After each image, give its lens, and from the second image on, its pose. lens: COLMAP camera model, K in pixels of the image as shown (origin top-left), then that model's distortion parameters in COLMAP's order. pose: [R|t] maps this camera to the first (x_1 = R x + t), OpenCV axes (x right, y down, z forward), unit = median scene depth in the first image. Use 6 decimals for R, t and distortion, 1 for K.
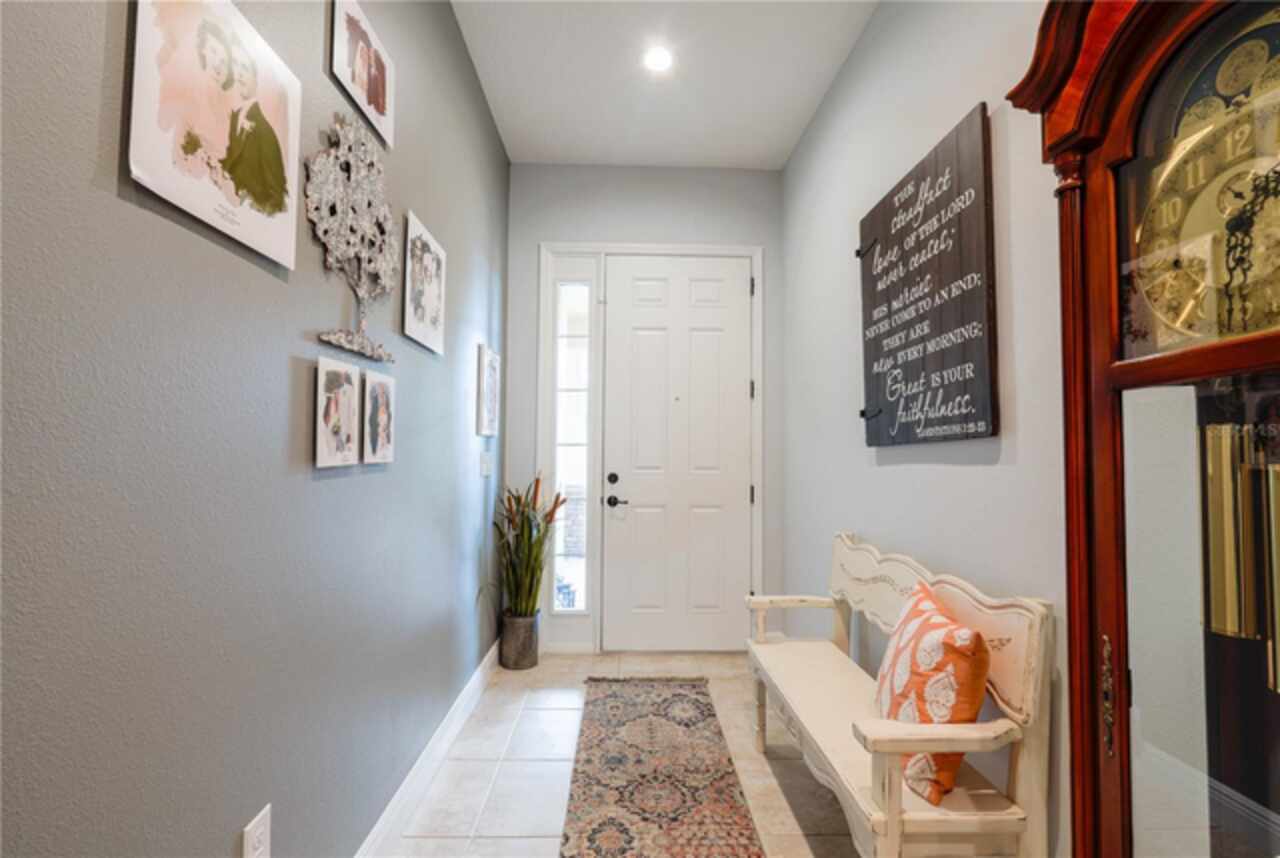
lens RADIAL K [[587.8, 0, 642.2], [0, 587.8, 431.0], [0, 0, 1]] dist [0.001272, -0.000174]
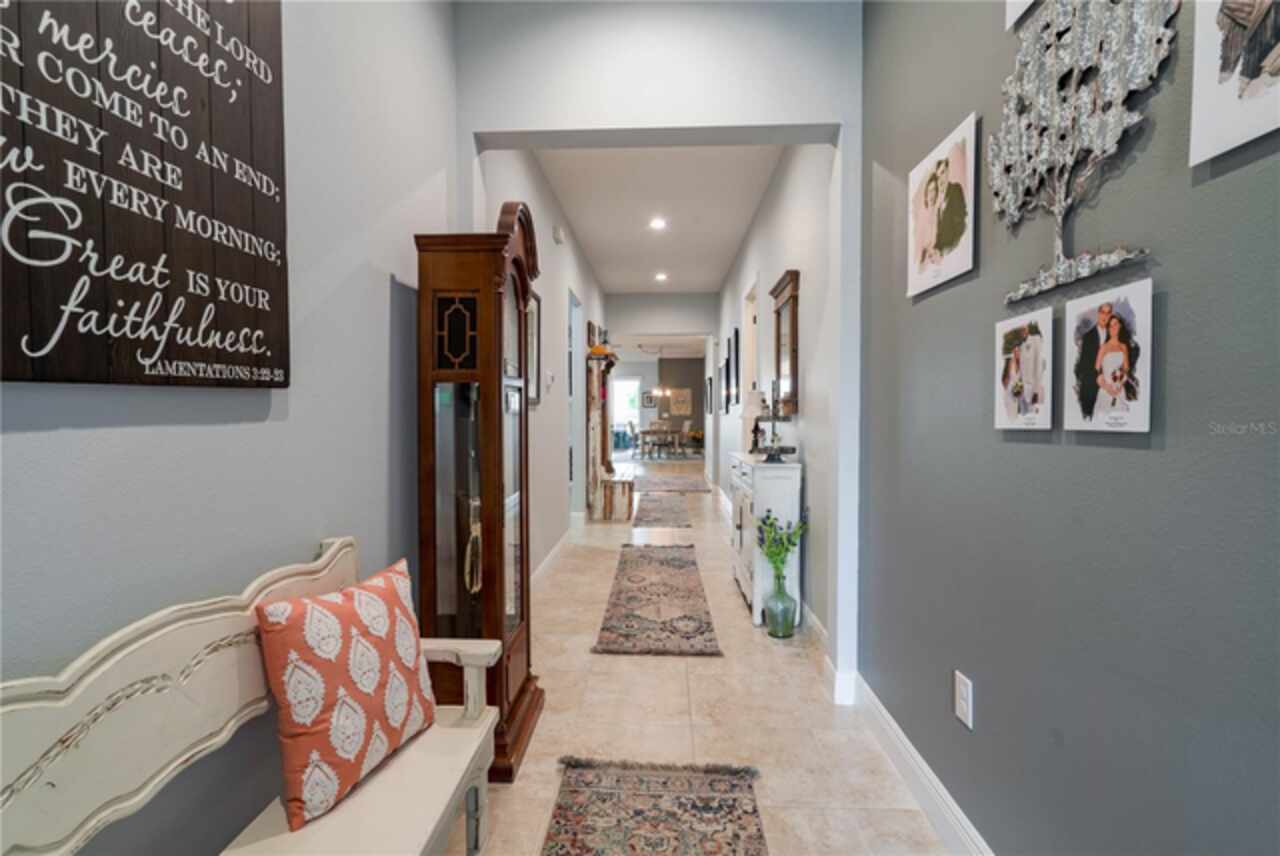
lens RADIAL K [[587.8, 0, 639.3], [0, 587.8, 424.0], [0, 0, 1]] dist [0.001272, -0.000174]
pose [[-0.996839, -0.012192, 0.078512, 0.004734], [-0.013655, 0.999742, -0.018126, 0.065562], [-0.078271, -0.019141, -0.996748, 1.696493]]
